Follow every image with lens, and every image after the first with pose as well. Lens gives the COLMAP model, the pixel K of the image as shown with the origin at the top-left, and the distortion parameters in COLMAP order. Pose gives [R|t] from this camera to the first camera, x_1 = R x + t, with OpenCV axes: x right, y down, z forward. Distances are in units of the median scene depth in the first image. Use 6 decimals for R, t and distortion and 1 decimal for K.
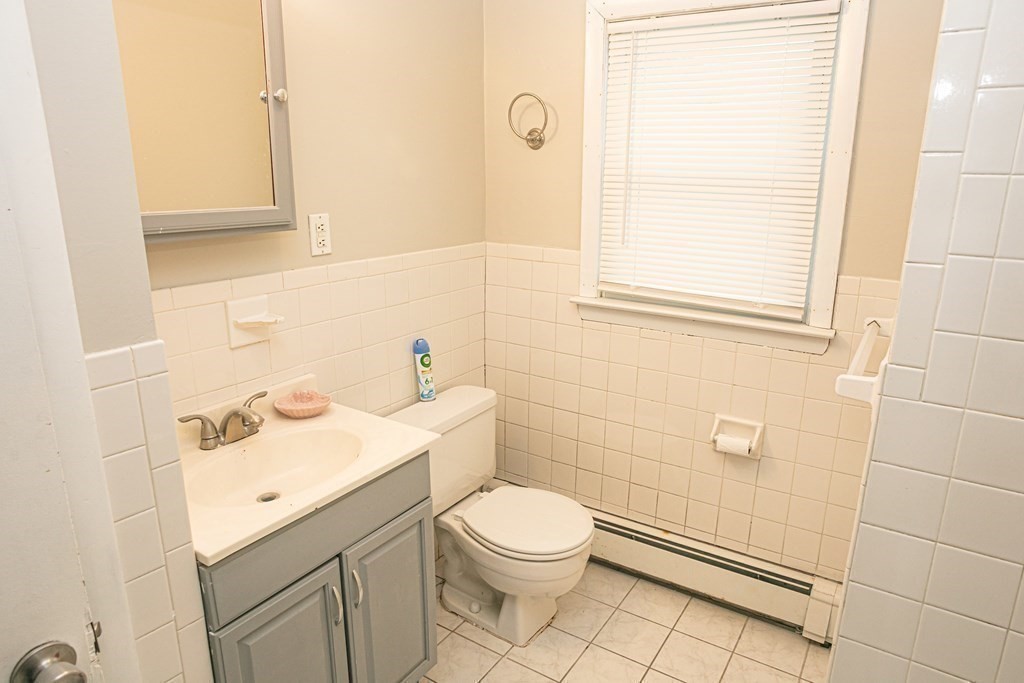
lens RADIAL K [[632.2, 0, 568.4], [0, 632.2, 338.7], [0, 0, 1]] dist [-0.090466, 0.072079]
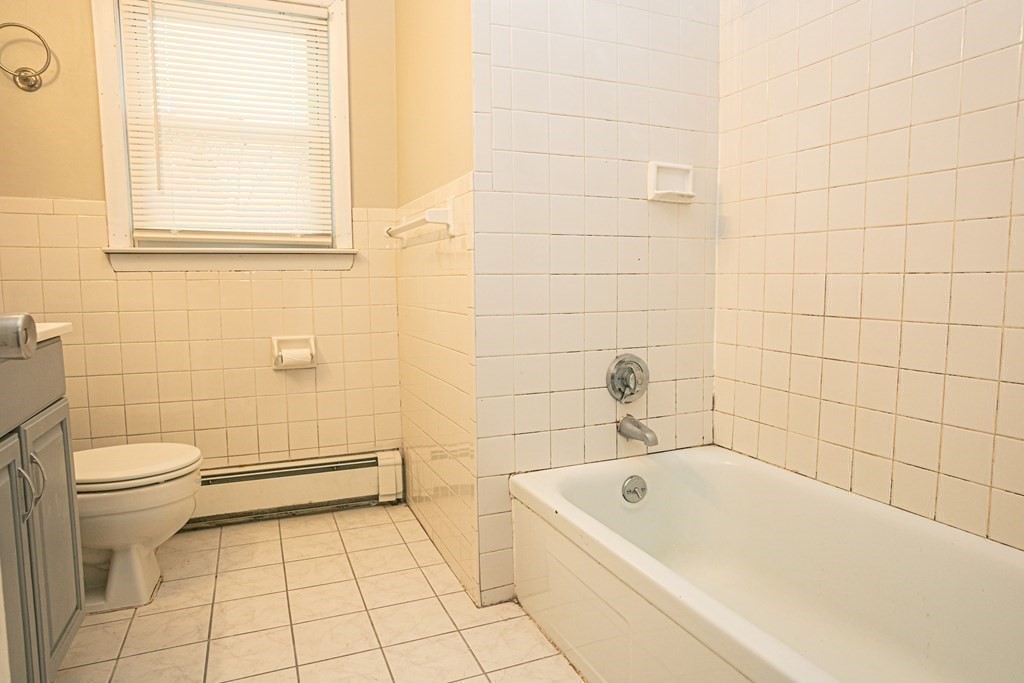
lens RADIAL K [[602.5, 0, 523.1], [0, 602.5, 330.5], [0, 0, 1]] dist [-0.091023, 0.060409]
pose [[0.589186, -0.114340, 0.799866, -0.372244], [0.237944, 0.970592, -0.036527, 0.263731], [-0.772167, 0.211844, 0.599066, -0.009616]]
